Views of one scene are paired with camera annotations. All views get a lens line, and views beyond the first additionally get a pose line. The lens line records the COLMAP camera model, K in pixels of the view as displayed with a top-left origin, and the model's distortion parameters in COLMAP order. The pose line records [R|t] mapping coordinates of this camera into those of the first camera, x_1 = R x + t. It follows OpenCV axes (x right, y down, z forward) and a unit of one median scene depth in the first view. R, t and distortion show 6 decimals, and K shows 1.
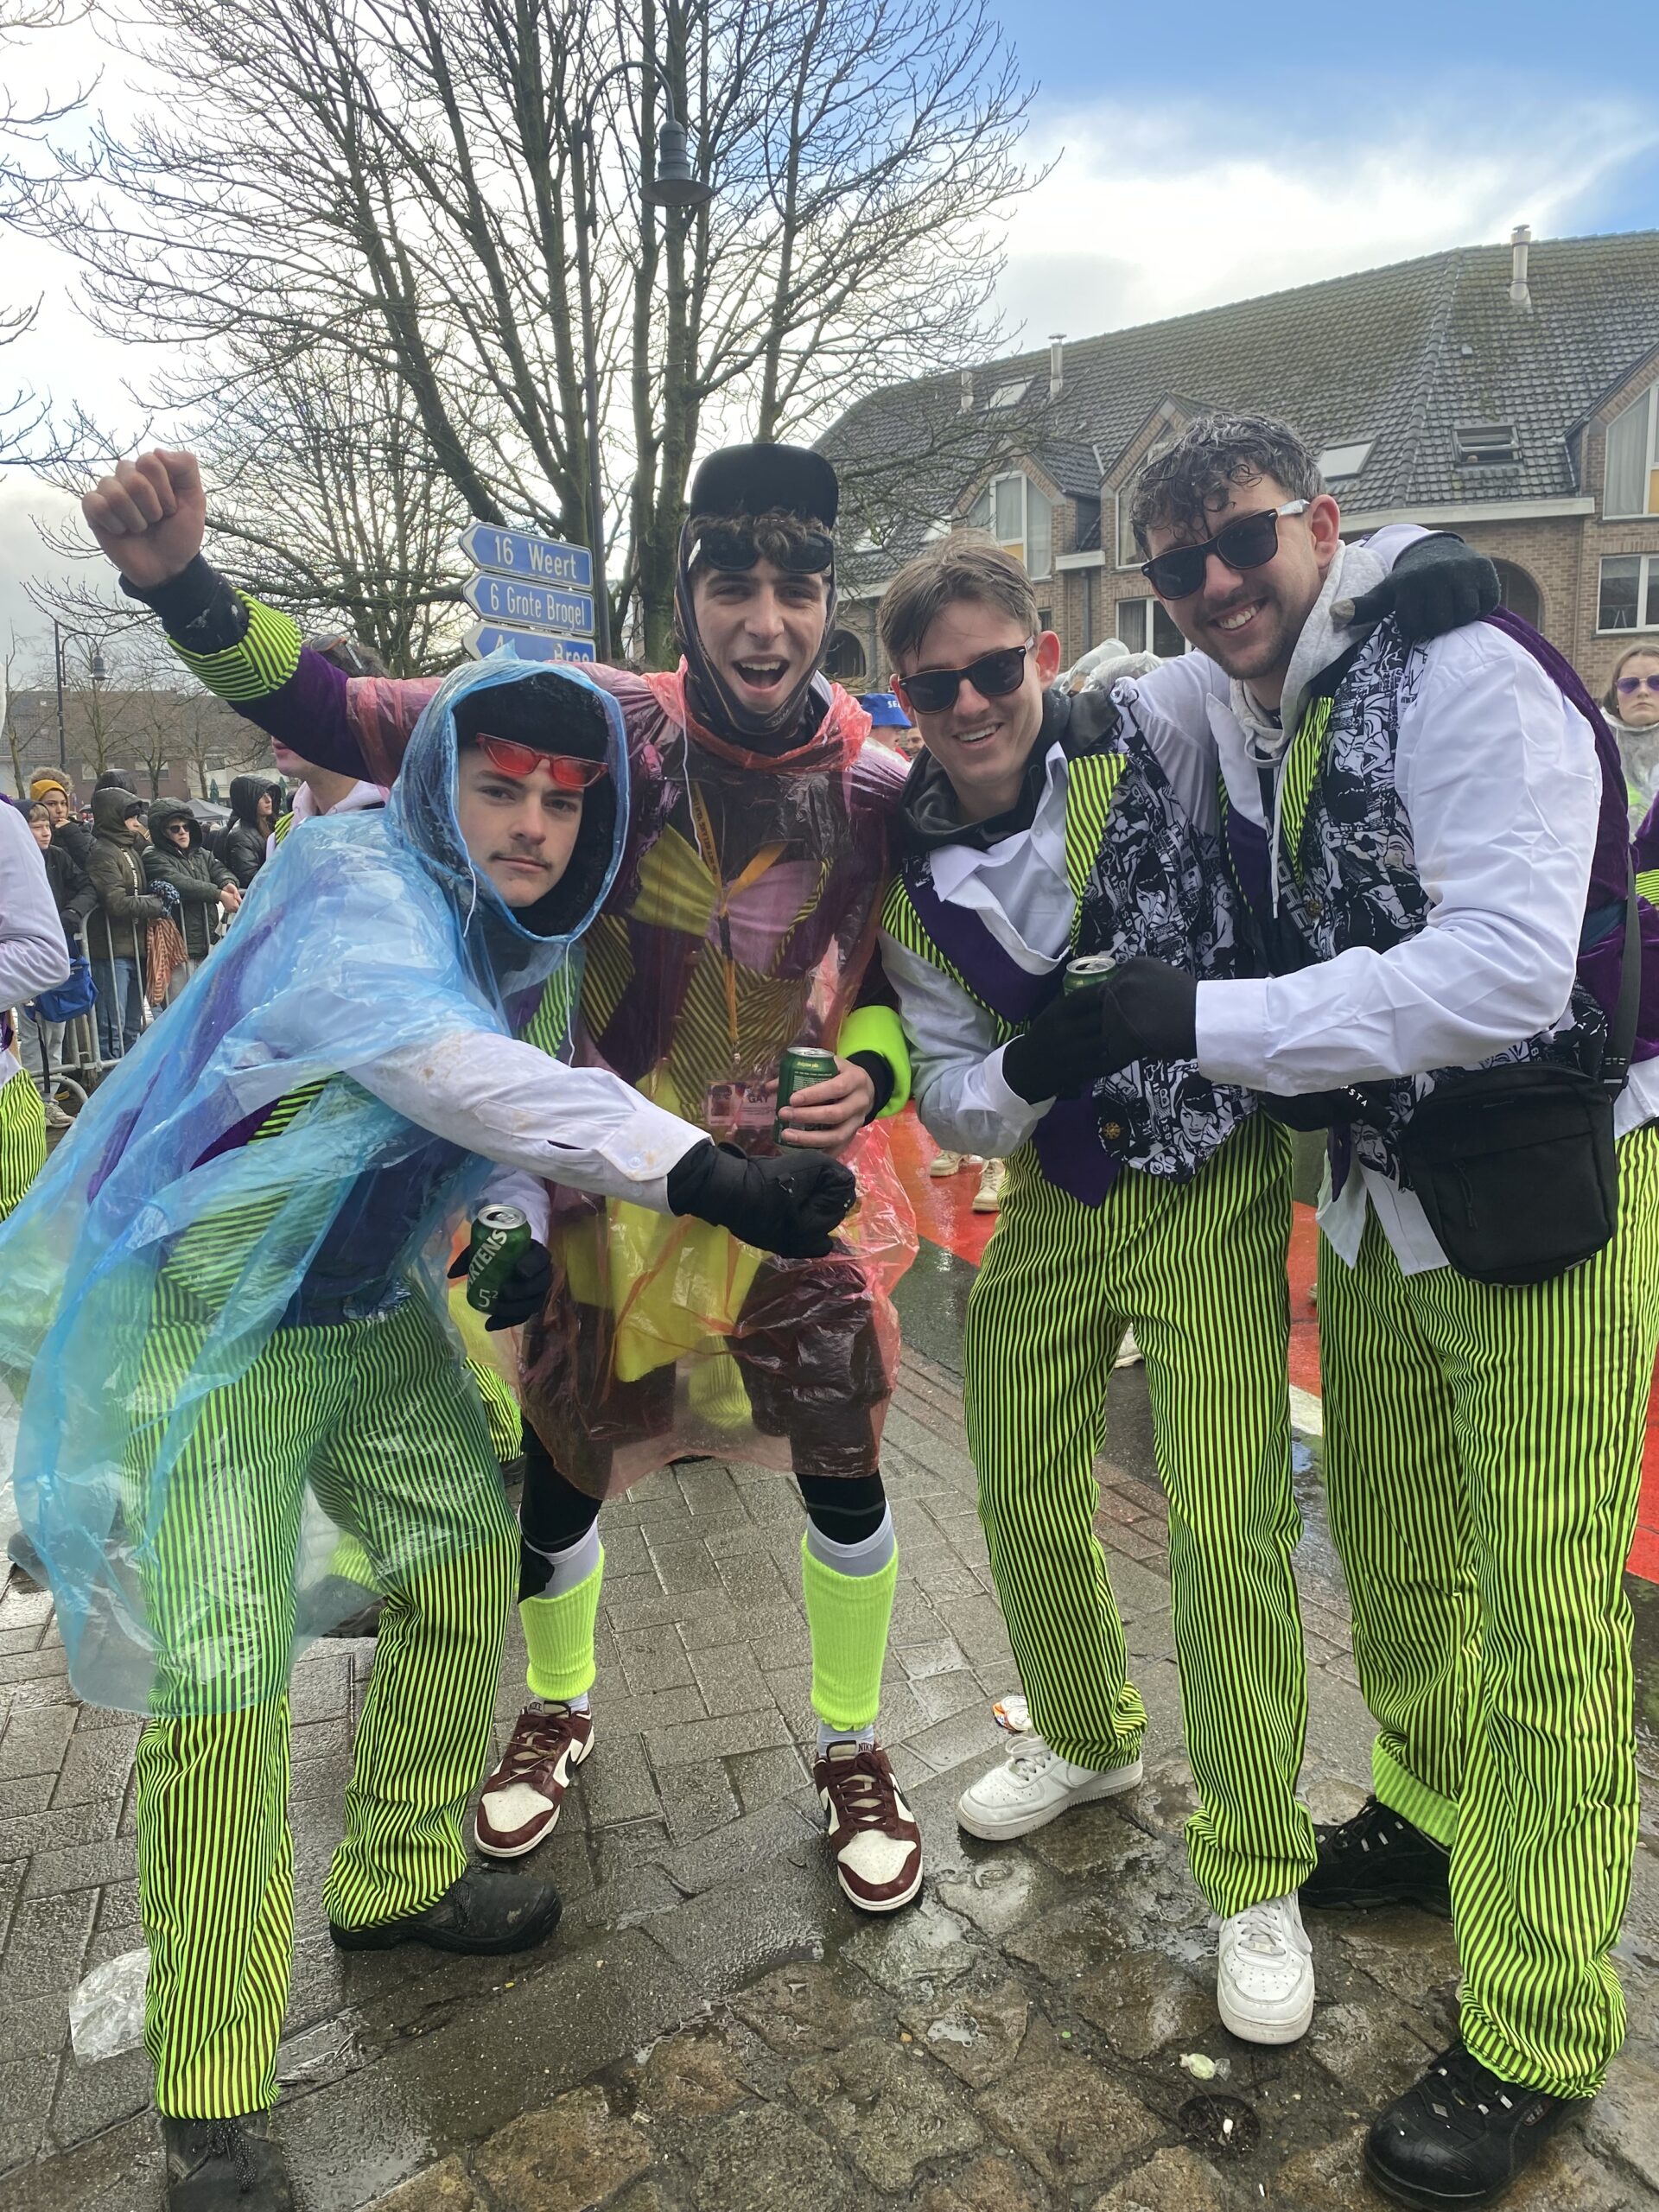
lens RADIAL K [[1696.6, 0, 818.5], [0, 1696.6, 1104.8], [0, 0, 1]] dist [0.026303, -0.027034]
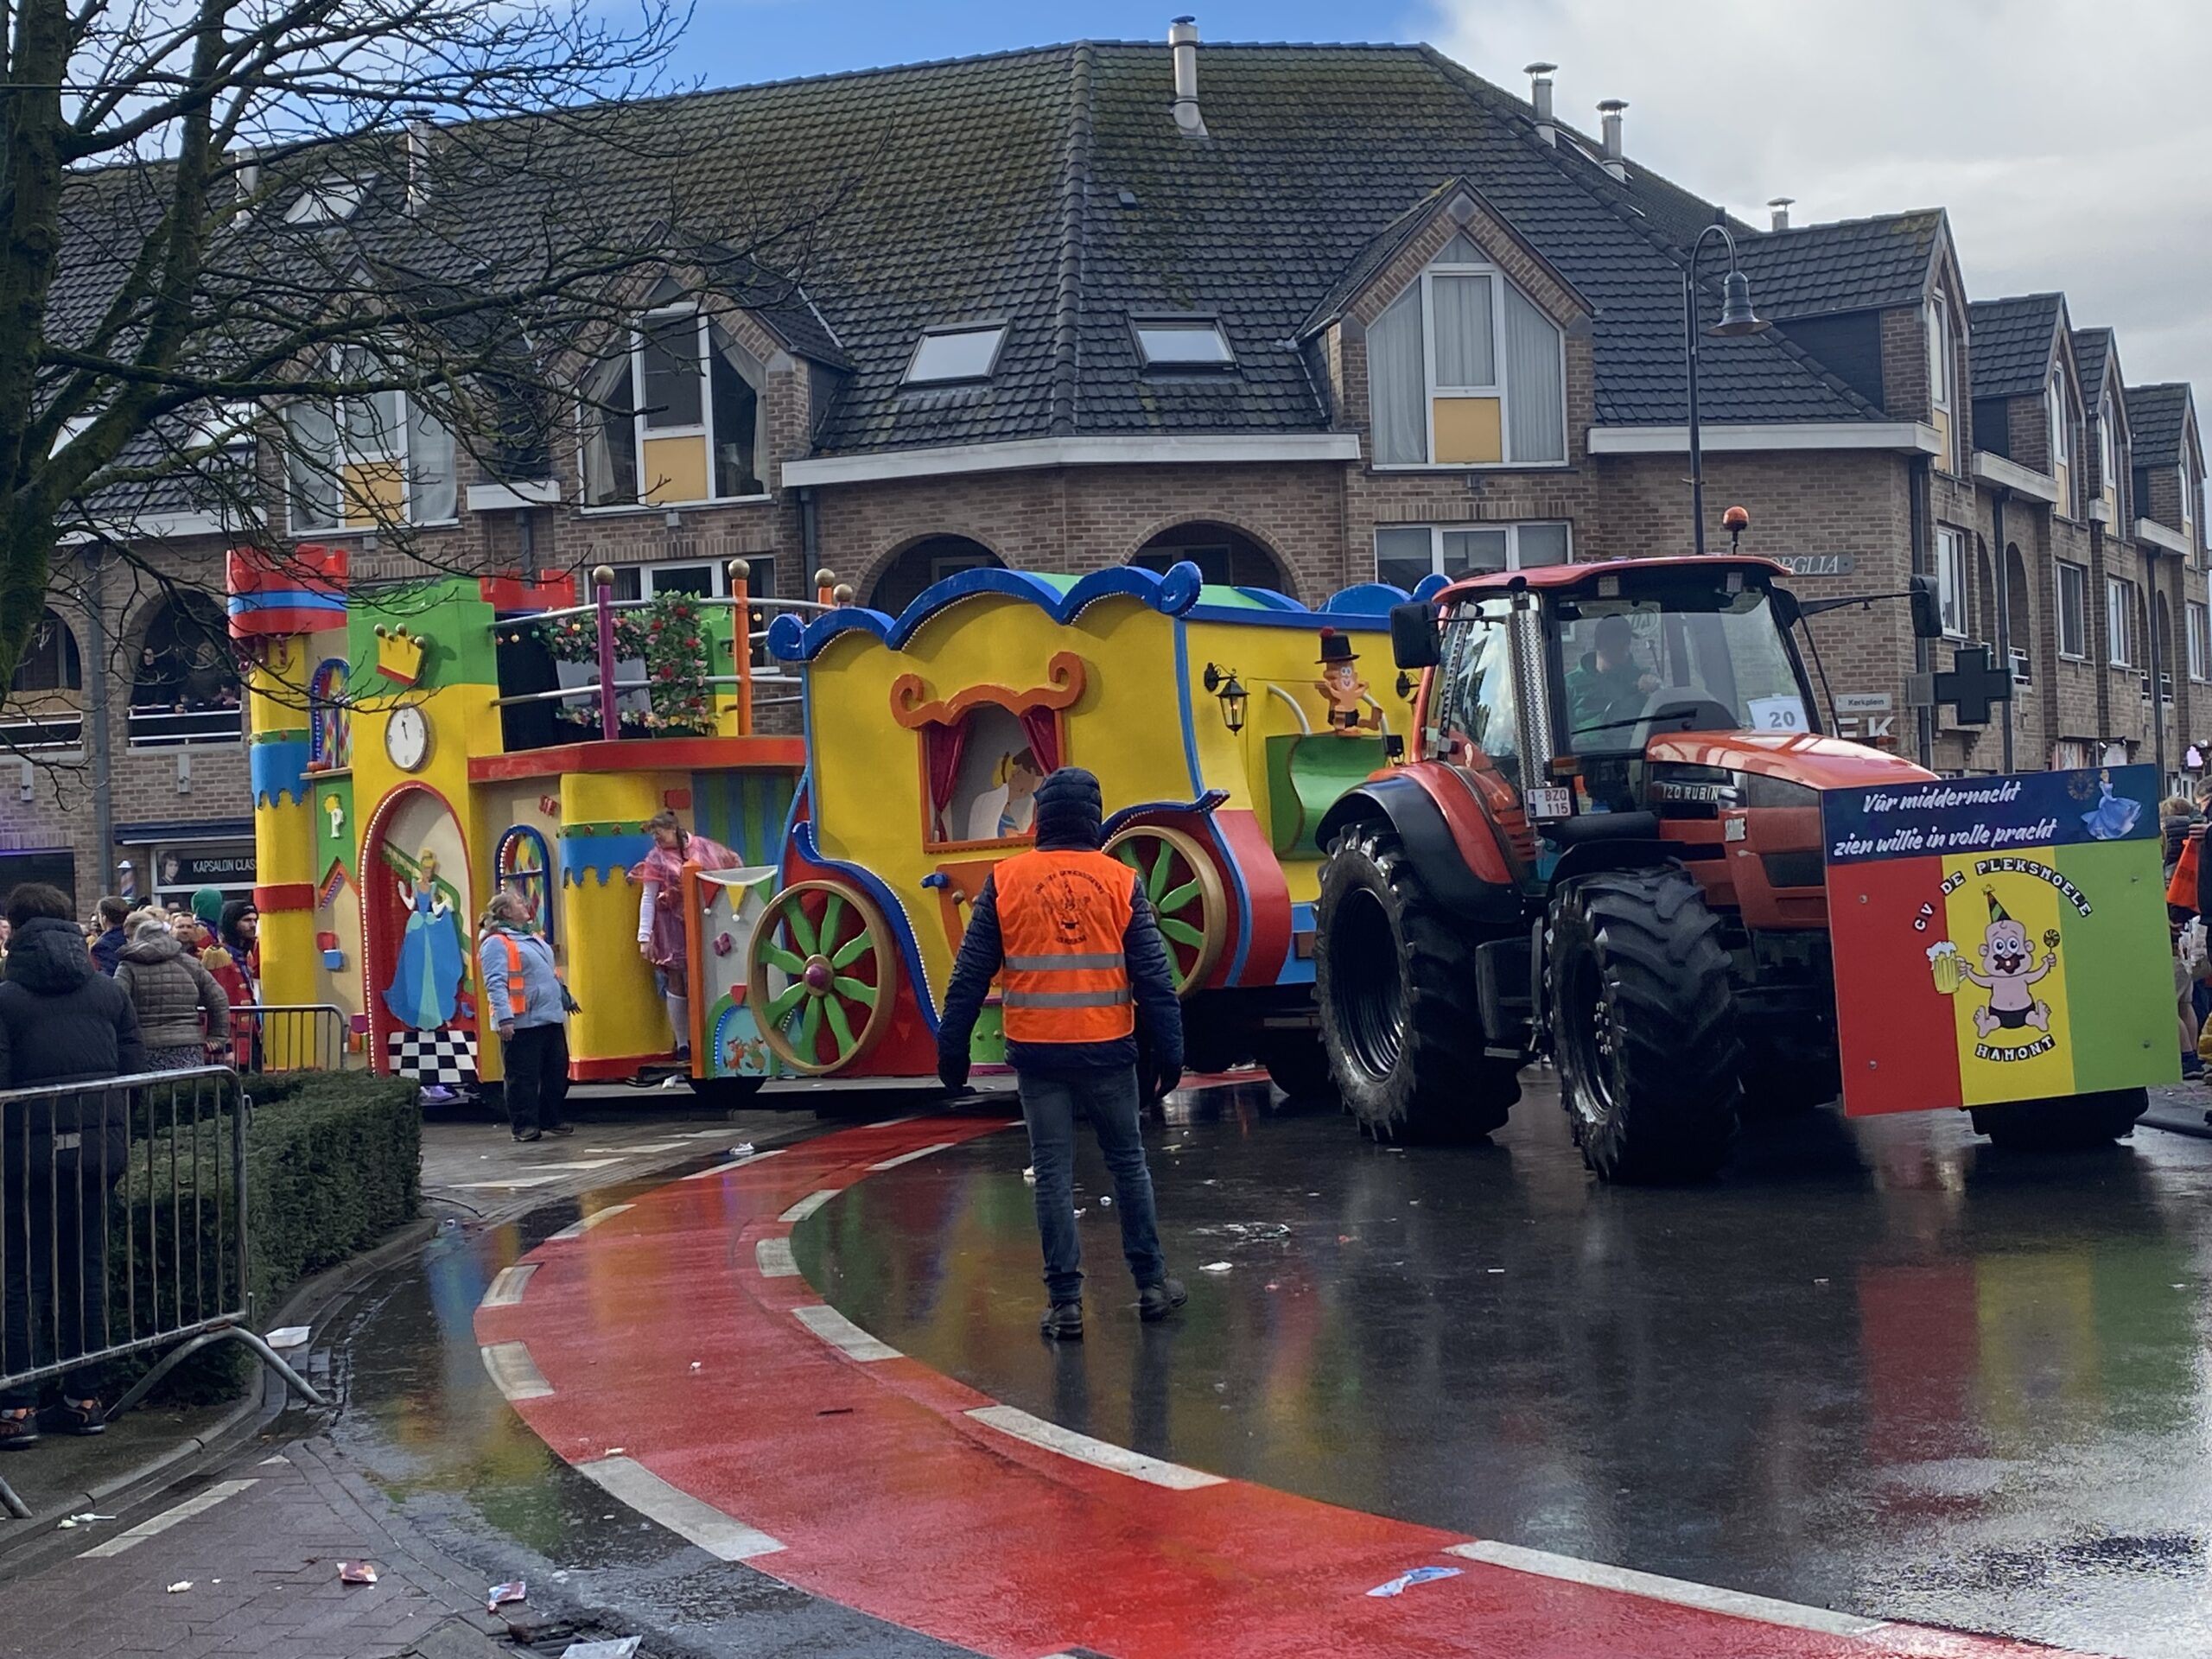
lens RADIAL K [[3076.4, 0, 1100.8], [0, 3076.4, 849.1], [0, 0, 1]] dist [0.107342, 0.000000]
pose [[0.918434, -0.004314, 0.395552, -0.077577], [0.081792, 0.980403, -0.179221, -0.010297], [-0.387027, 0.196956, 0.900788, 0.041941]]
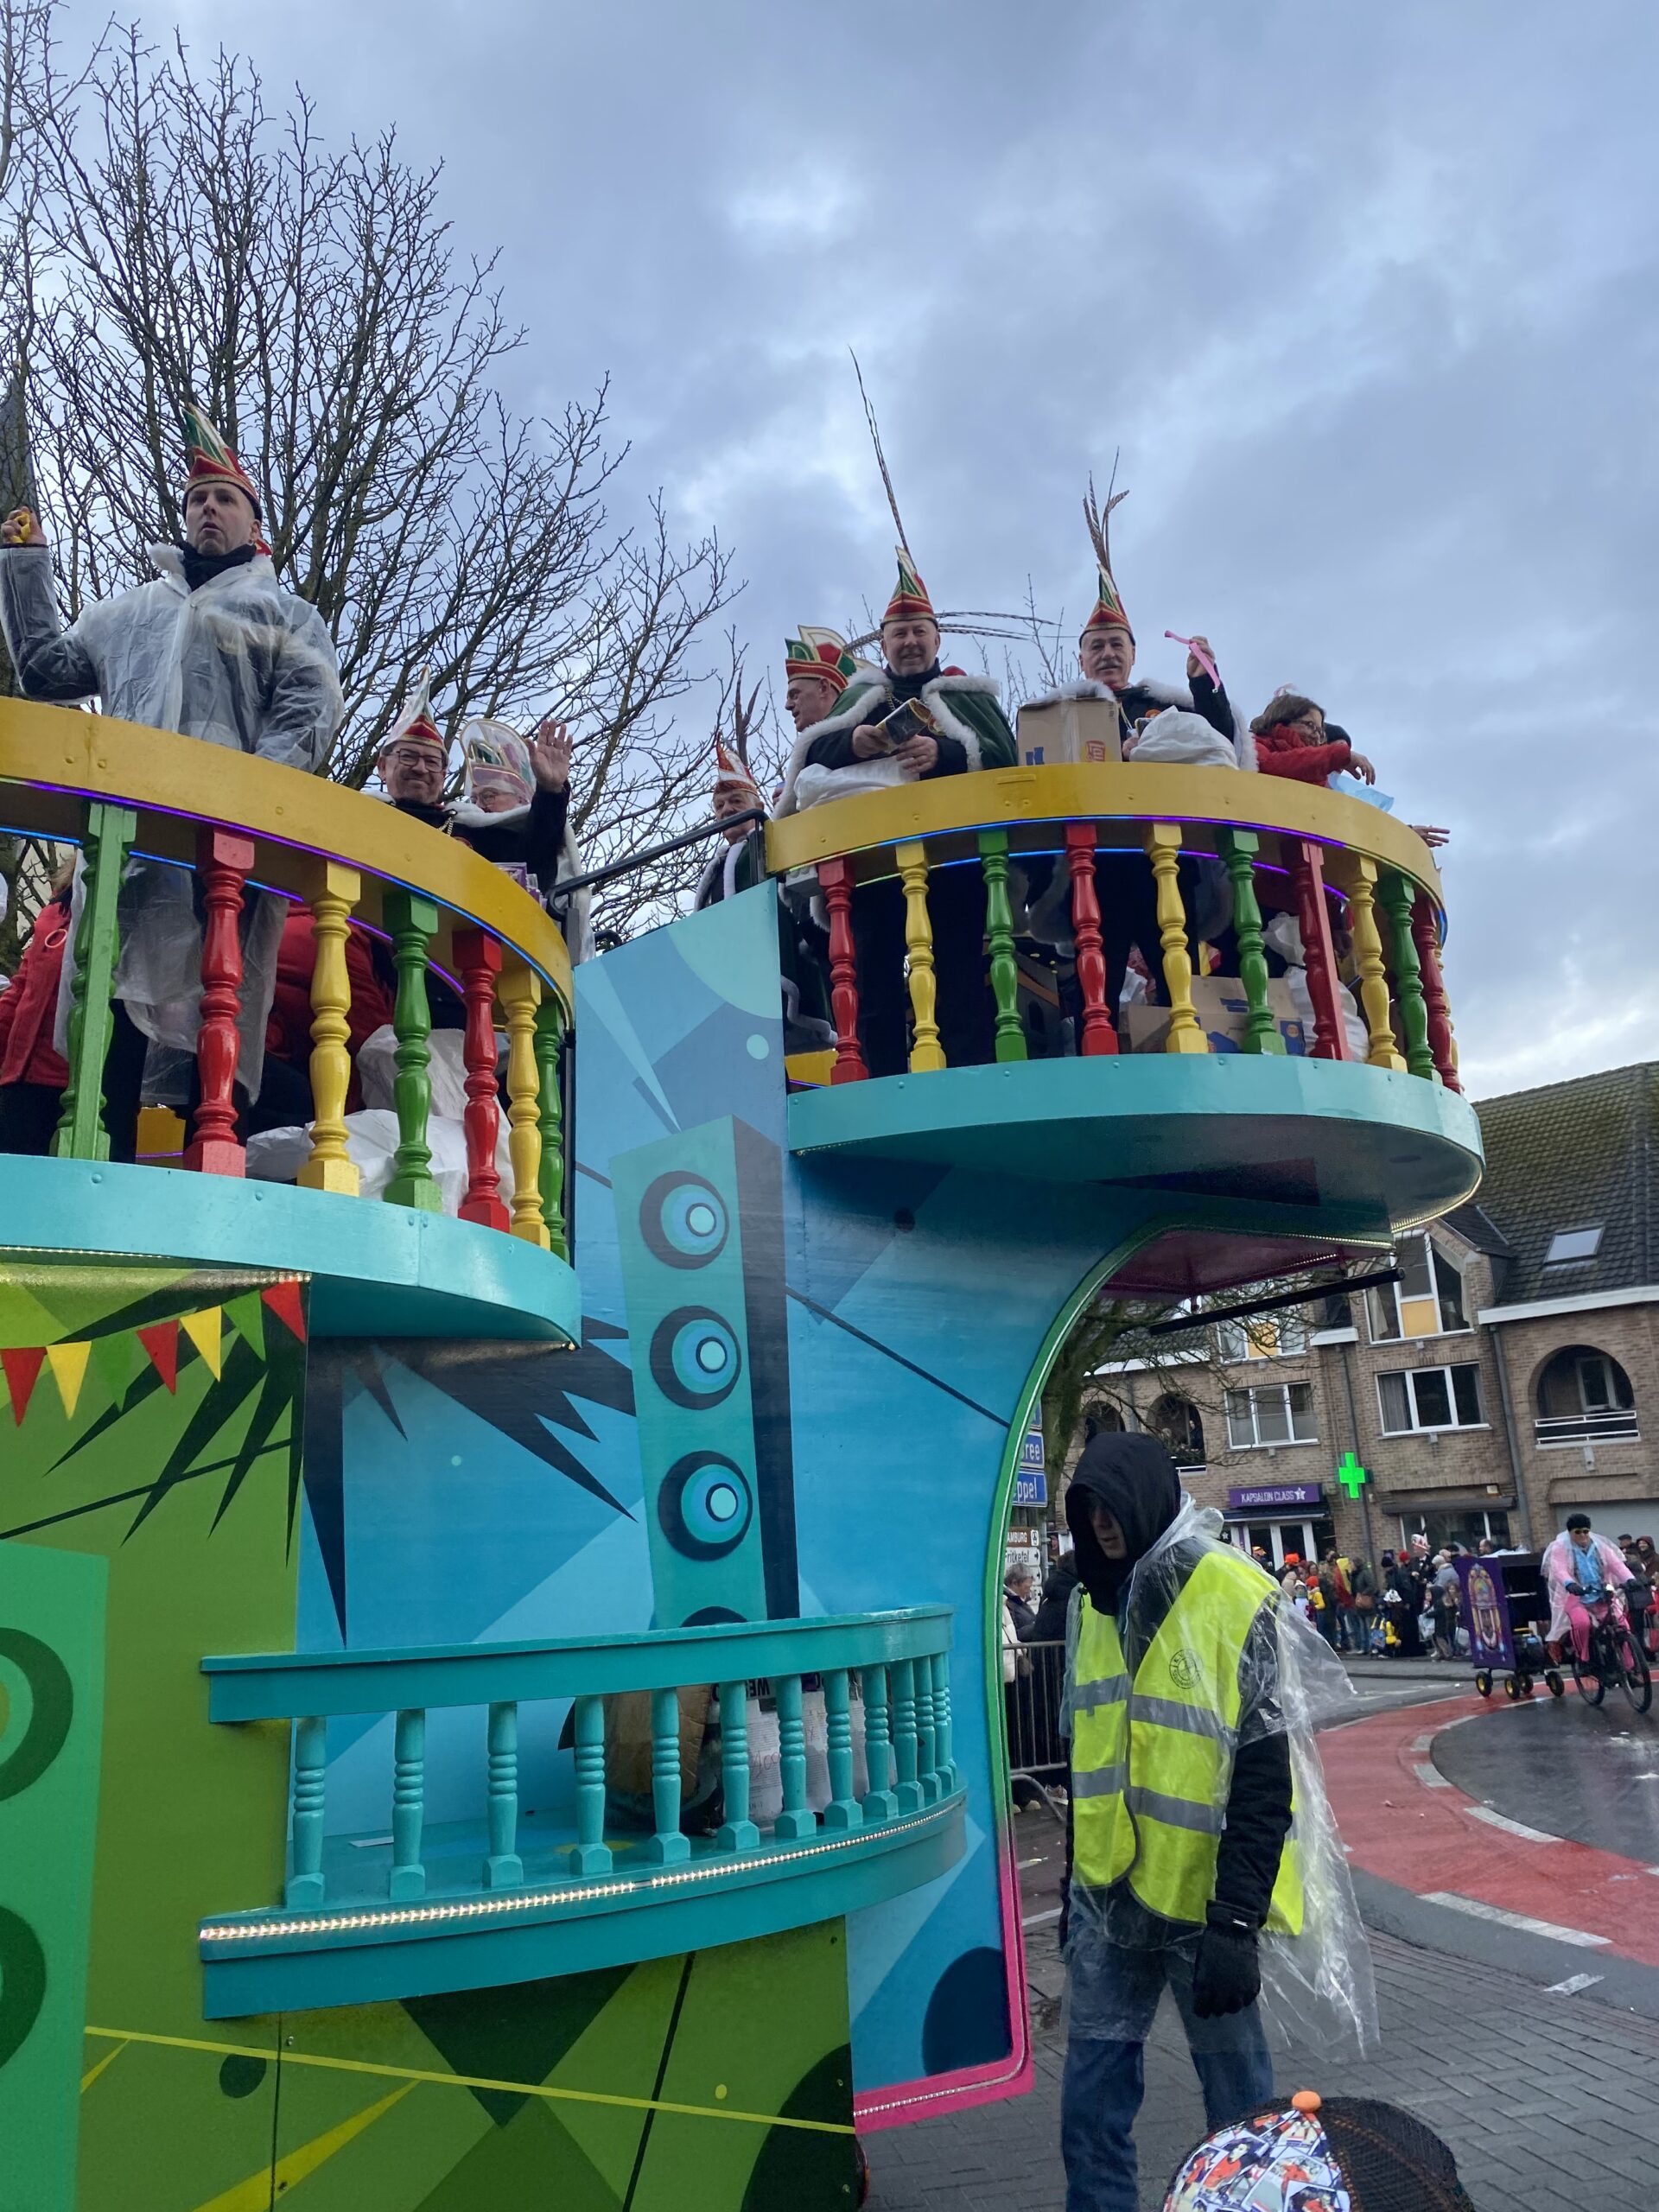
lens RADIAL K [[1696.6, 0, 817.6], [0, 1696.6, 1063.0], [0, 0, 1]] dist [0.026303, -0.027034]
pose [[0.994882, -0.036092, -0.094375, -0.067570], [-0.009997, 0.894286, -0.447385, 0.008453], [0.100546, 0.446039, 0.889348, -0.063973]]
